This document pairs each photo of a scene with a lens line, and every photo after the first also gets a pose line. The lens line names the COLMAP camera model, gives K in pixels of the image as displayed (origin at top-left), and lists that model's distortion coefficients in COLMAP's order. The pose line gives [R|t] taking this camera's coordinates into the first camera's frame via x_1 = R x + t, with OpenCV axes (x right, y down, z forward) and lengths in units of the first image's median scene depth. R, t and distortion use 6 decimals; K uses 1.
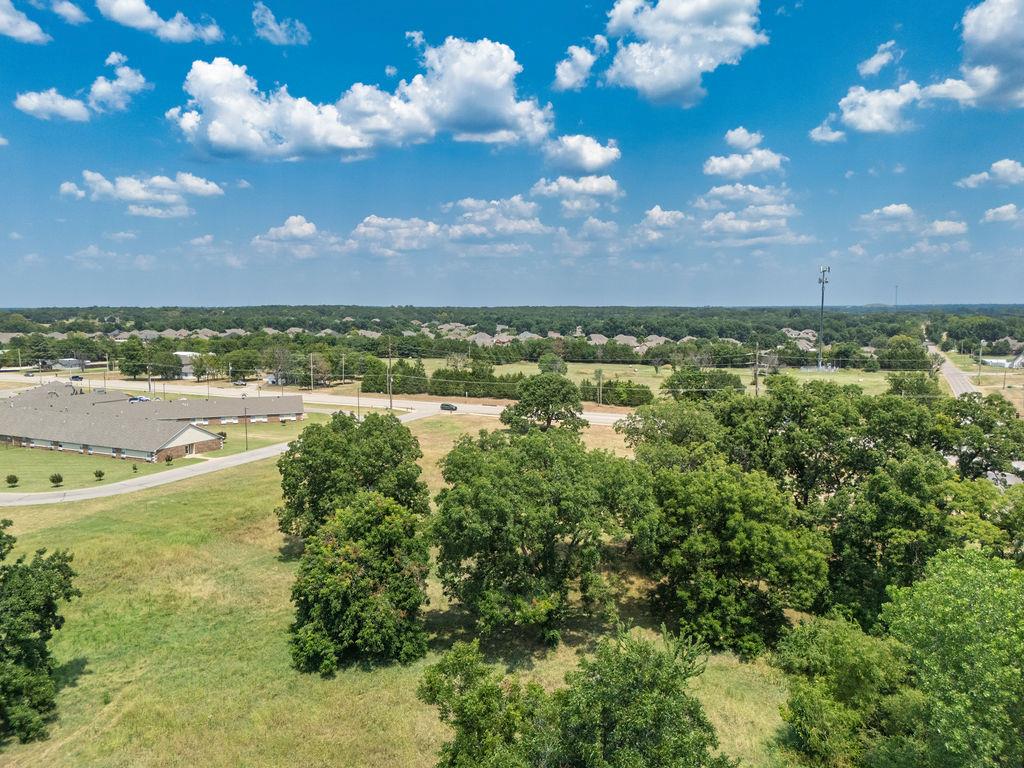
lens RADIAL K [[779.4, 0, 520.7], [0, 779.4, 383.6], [0, 0, 1]] dist [-0.002388, -0.003642]
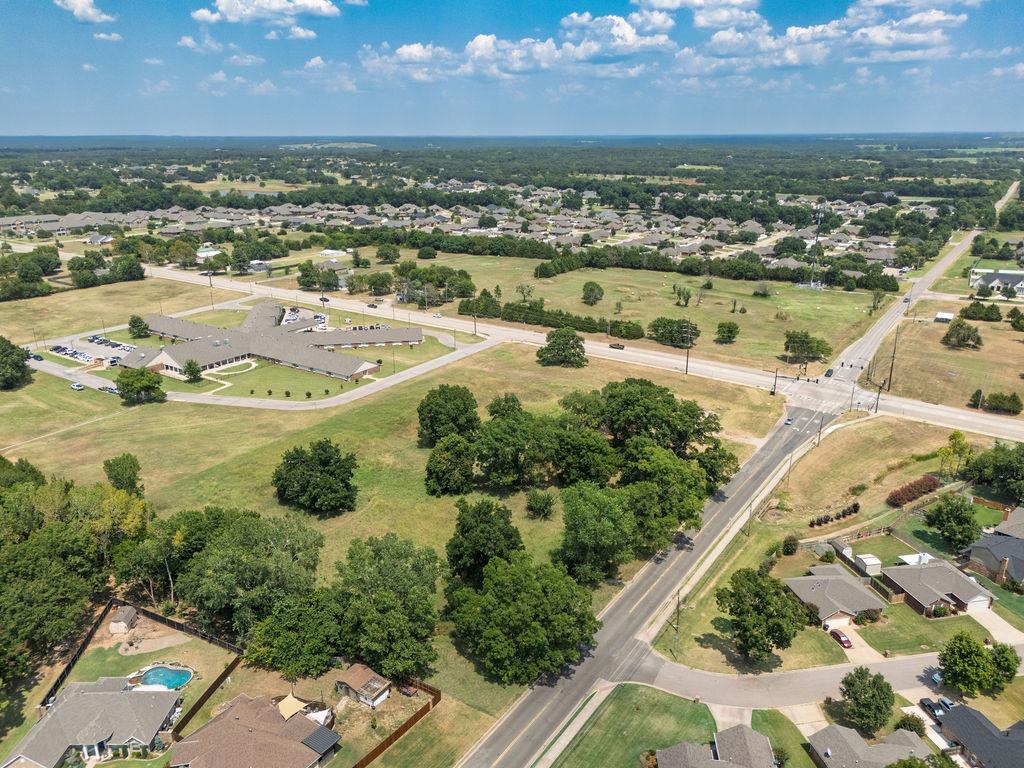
lens RADIAL K [[753.6, 0, 512.0], [0, 753.6, 384.0], [0, 0, 1]] dist [0.067717, -0.066932]
pose [[0.989251, 0.044158, -0.139403, 0.332547], [-0.012741, 0.975718, 0.218660, -0.546057], [0.145674, -0.214533, 0.965792, -1.326627]]
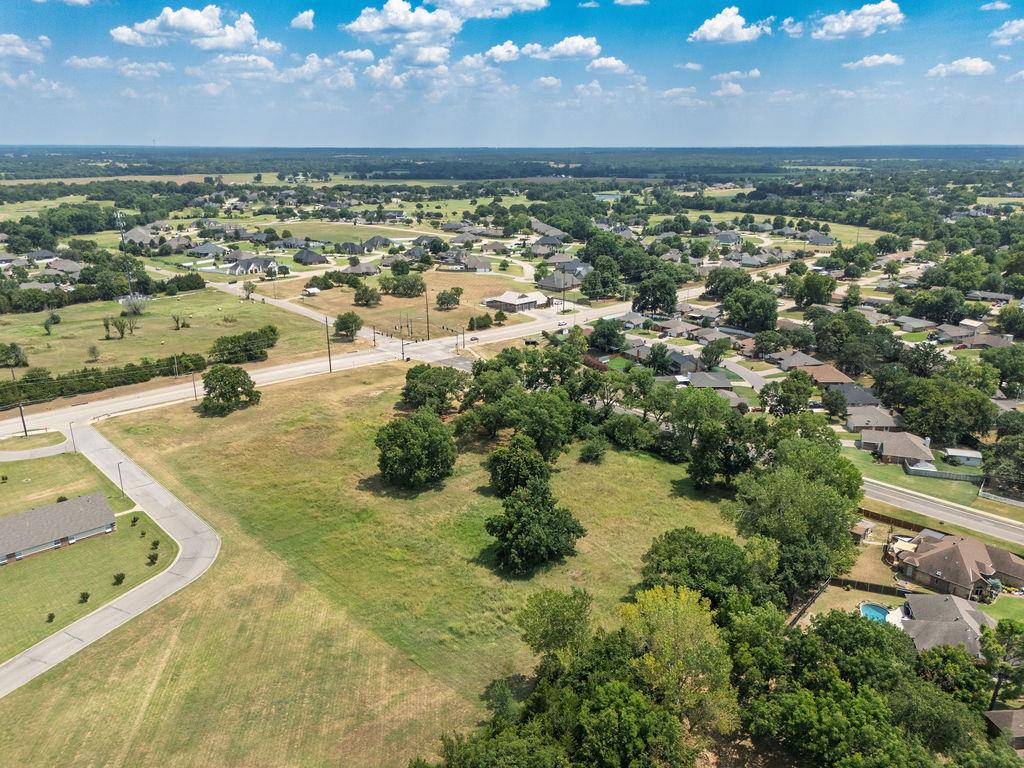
lens RADIAL K [[762.0, 0, 512.0], [0, 762.0, 384.0], [0, 0, 1]] dist [0.069059, -0.063687]
pose [[0.354516, -0.276250, 0.893311, -2.203310], [0.094231, 0.961053, 0.259803, -0.628009], [-0.930290, -0.007927, 0.366740, 0.058057]]
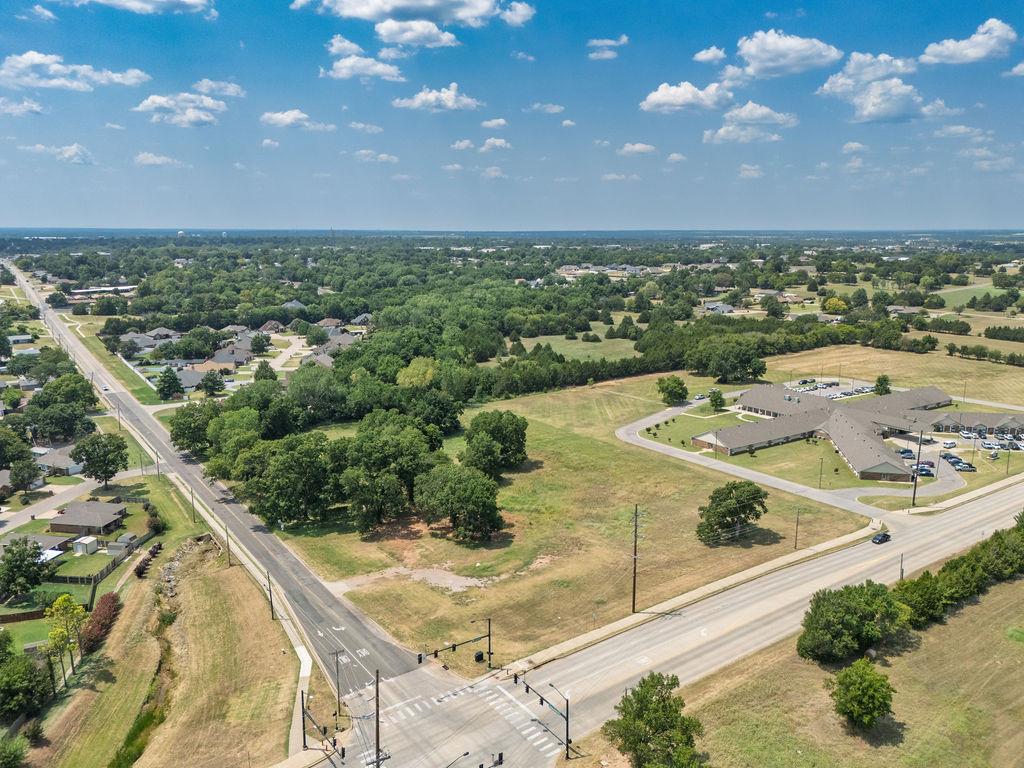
lens RADIAL K [[789.6, 0, 513.3], [0, 789.6, 387.0], [0, 0, 1]] dist [0.074742, -0.072608]
pose [[-0.493752, 0.173542, -0.852110, 2.252909], [-0.085086, 0.965542, 0.245946, -0.783876], [0.865430, 0.193940, -0.461972, 2.616605]]
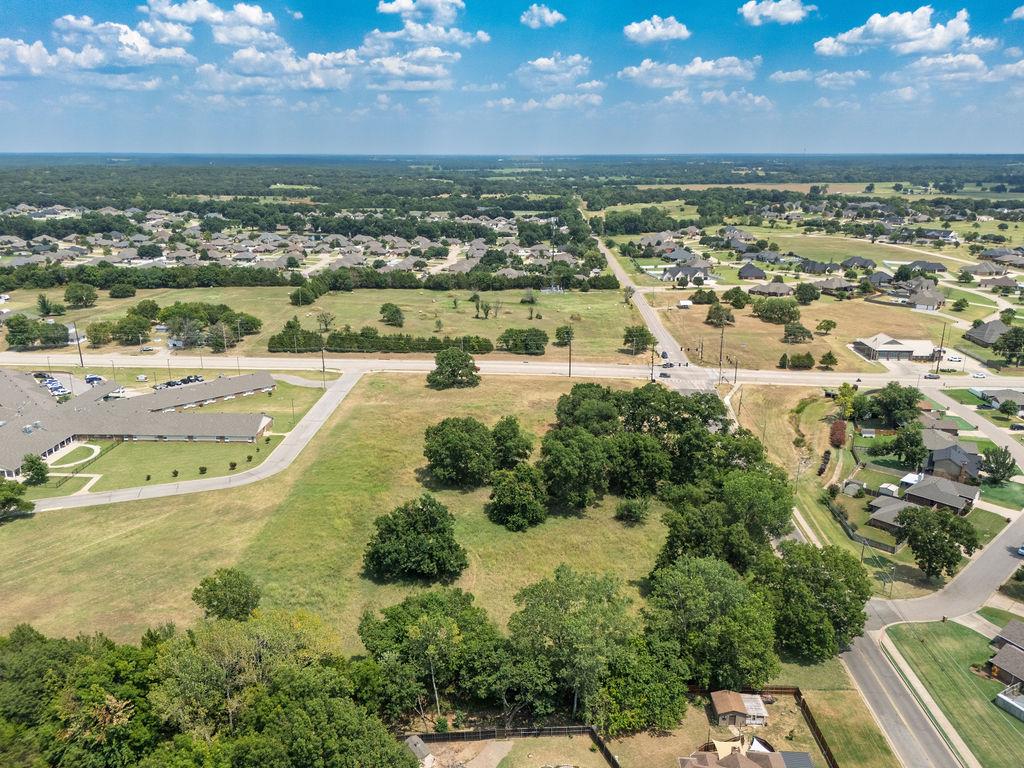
lens RADIAL K [[760.2, 0, 515.4], [0, 760.2, 386.7], [0, 0, 1]] dist [0.062773, -0.058401]
pose [[0.915088, -0.114776, 0.386576, -1.037014], [0.036872, 0.978438, 0.203221, -0.560657], [-0.401566, -0.171711, 0.899589, -1.104065]]
